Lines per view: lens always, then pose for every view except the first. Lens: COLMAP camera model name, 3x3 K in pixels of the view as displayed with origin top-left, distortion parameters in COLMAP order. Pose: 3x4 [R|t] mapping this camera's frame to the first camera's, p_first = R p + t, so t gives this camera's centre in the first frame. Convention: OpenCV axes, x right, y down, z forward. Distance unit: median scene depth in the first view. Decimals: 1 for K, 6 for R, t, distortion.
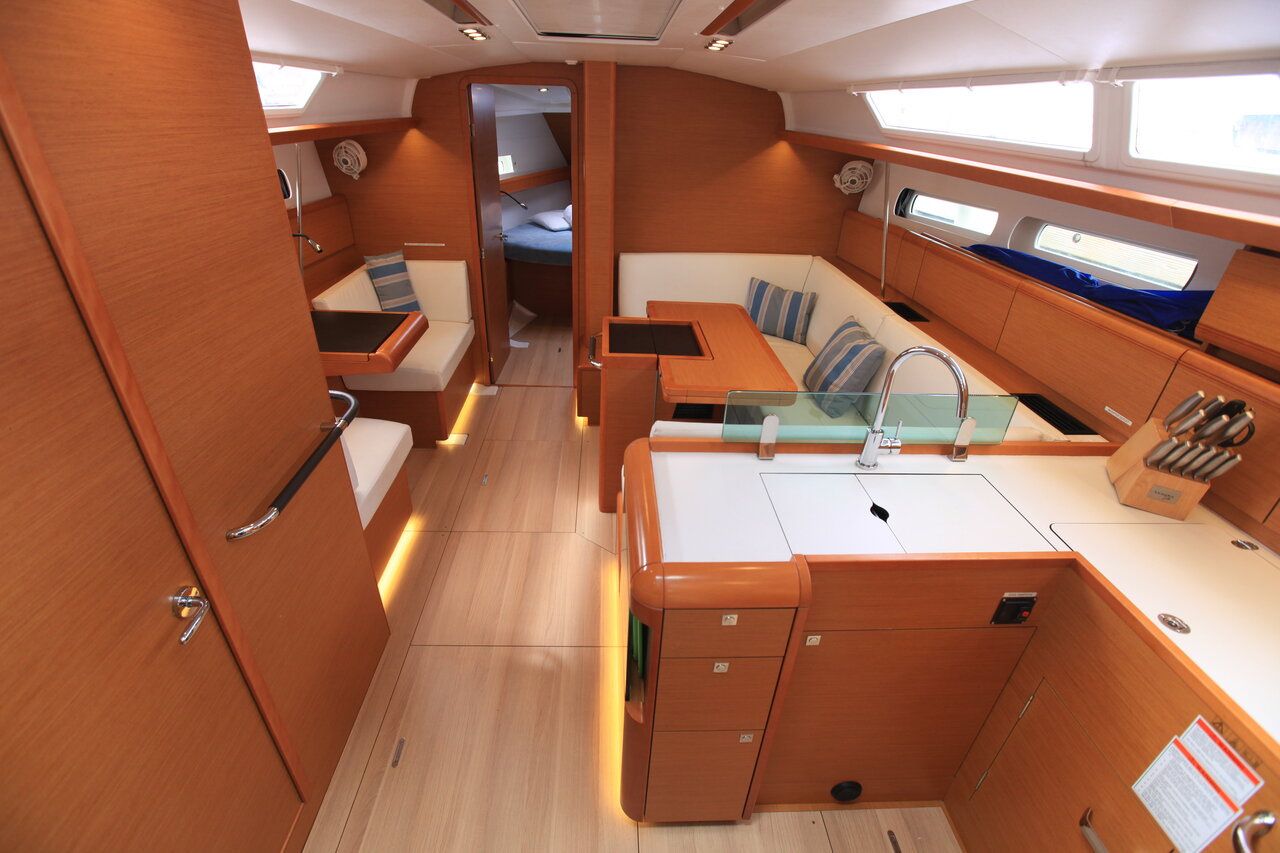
lens RADIAL K [[581.4, 0, 632.1], [0, 581.4, 425.7], [0, 0, 1]] dist [-0.036452, 0.009882]
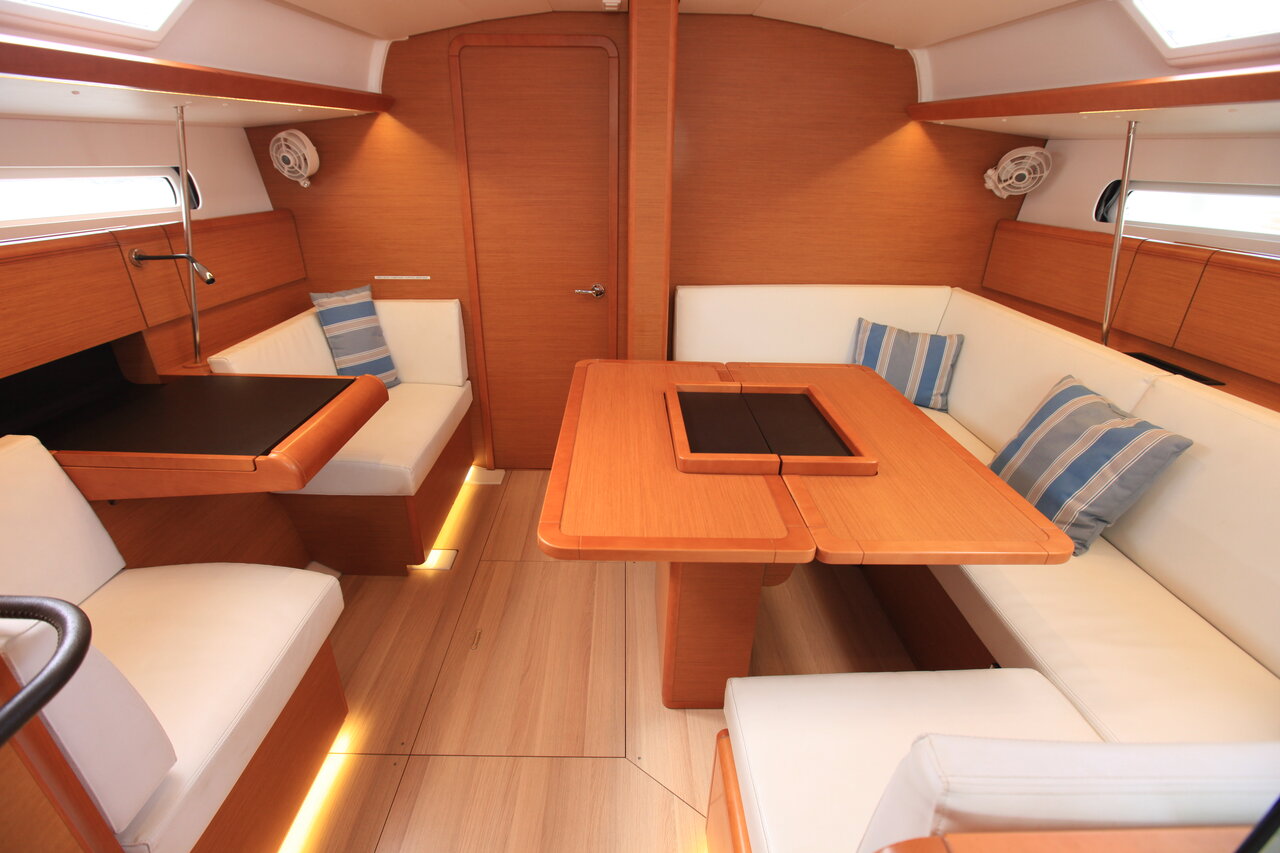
lens RADIAL K [[581.4, 0, 636.1], [0, 581.4, 434.5], [0, 0, 1]] dist [-0.036452, 0.009882]
pose [[0.999573, -0.006877, -0.028403, -0.056142], [0.005063, 0.997972, -0.063452, -0.080243], [0.028782, 0.063281, 0.997581, 0.337032]]
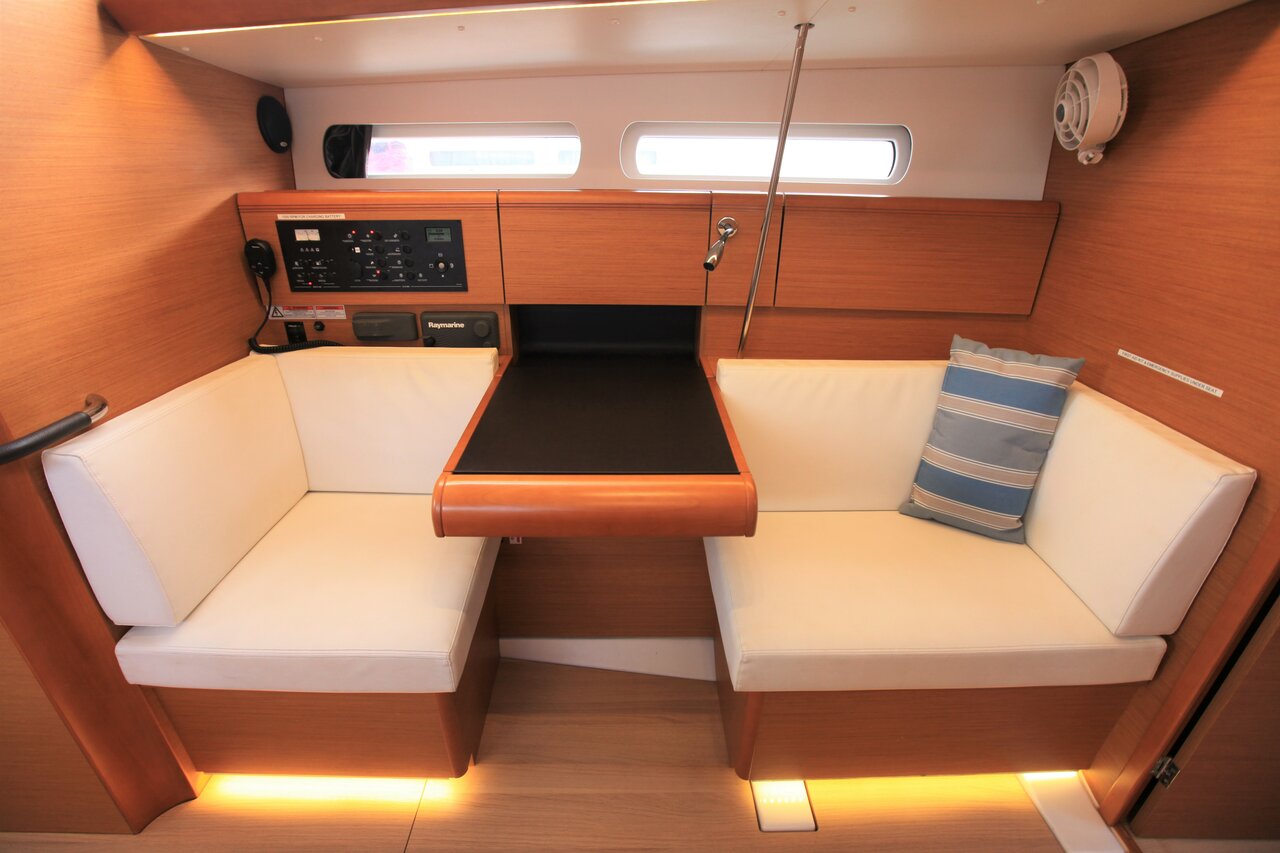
lens RADIAL K [[581.4, 0, 633.7], [0, 581.4, 427.4], [0, 0, 1]] dist [-0.036452, 0.009882]
pose [[-0.029836, 0.399537, -0.916231, -0.050277], [-0.490894, 0.792624, 0.361622, -0.282178], [0.870709, 0.460562, 0.172481, 0.765729]]
